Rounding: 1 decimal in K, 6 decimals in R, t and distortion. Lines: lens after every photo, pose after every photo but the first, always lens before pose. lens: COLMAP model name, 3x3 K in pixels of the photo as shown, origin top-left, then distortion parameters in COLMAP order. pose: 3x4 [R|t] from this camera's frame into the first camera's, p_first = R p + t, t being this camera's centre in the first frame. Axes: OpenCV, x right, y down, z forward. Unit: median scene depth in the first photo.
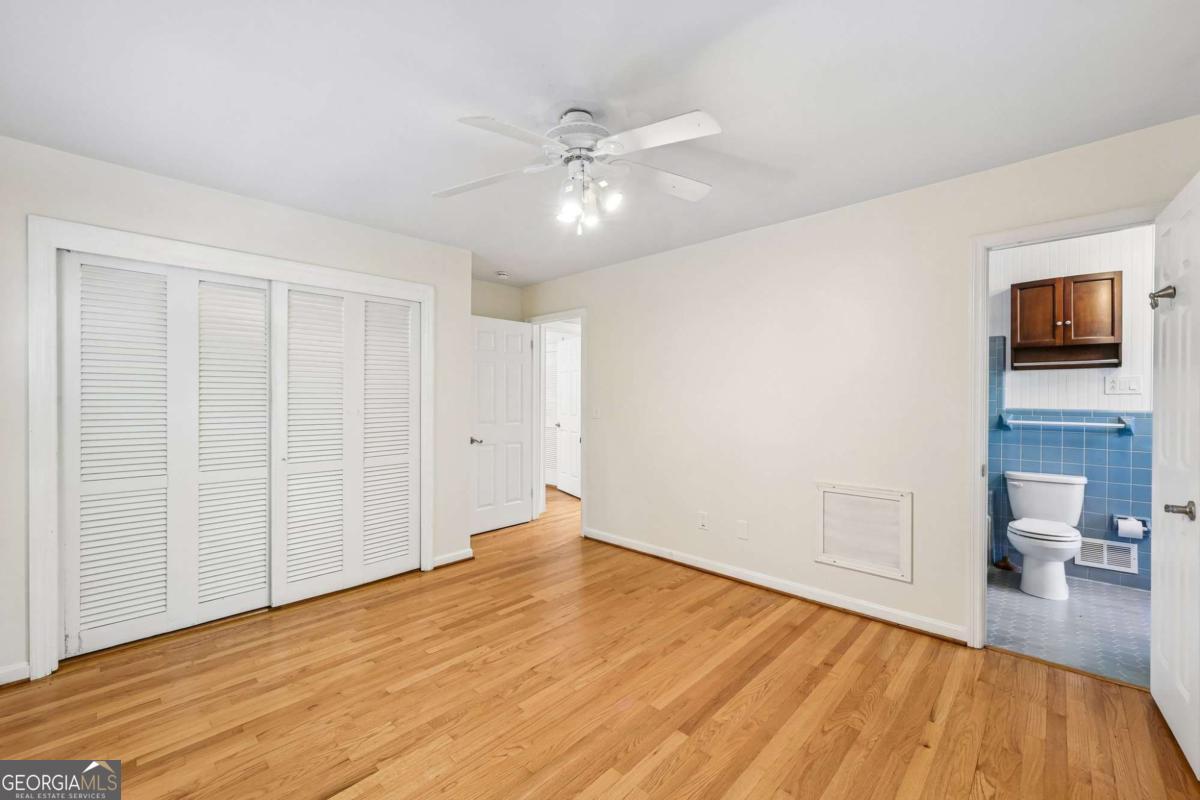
lens RADIAL K [[478.3, 0, 598.7], [0, 478.3, 398.9], [0, 0, 1]] dist [-0.003529, 0.000053]
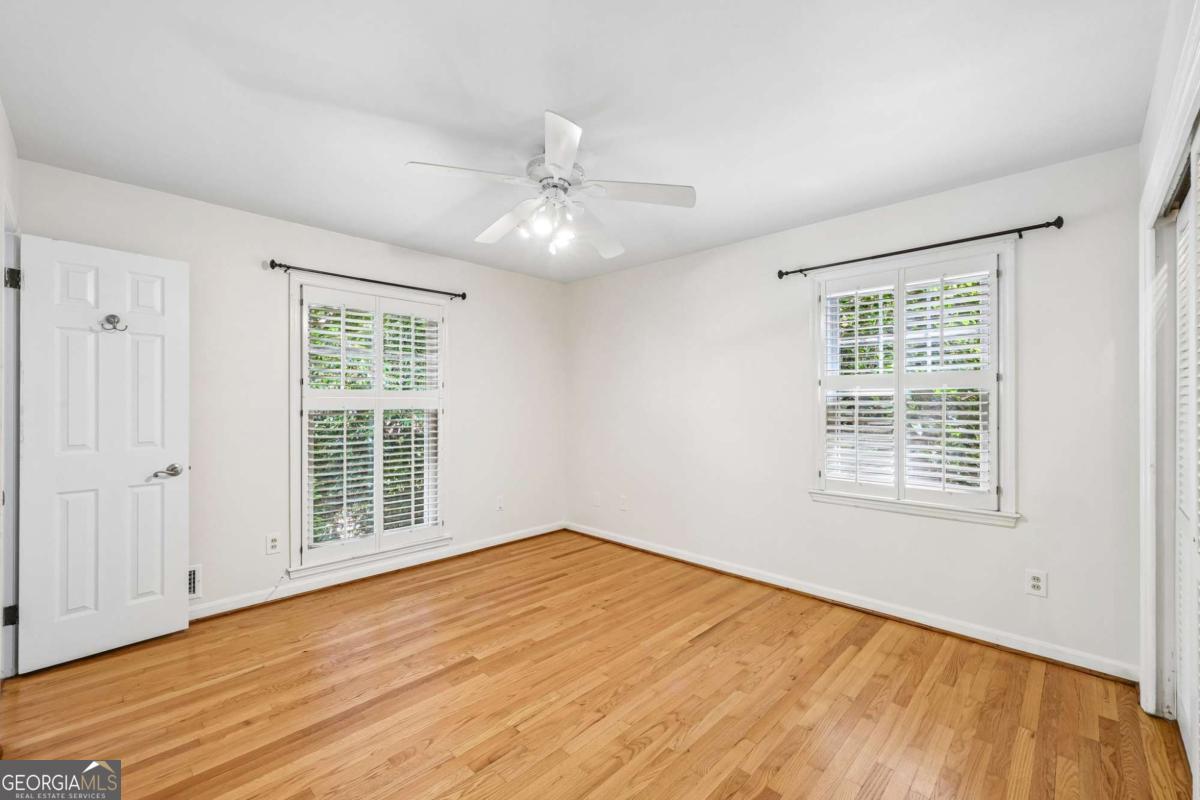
lens RADIAL K [[478.3, 0, 598.7], [0, 478.3, 398.9], [0, 0, 1]] dist [-0.003529, 0.000053]
pose [[-0.999958, -0.000702, 0.009107, -0.146428], [-0.000711, 0.999999, -0.001018, -0.002560], [-0.009106, -0.001024, -0.999958, 1.985869]]
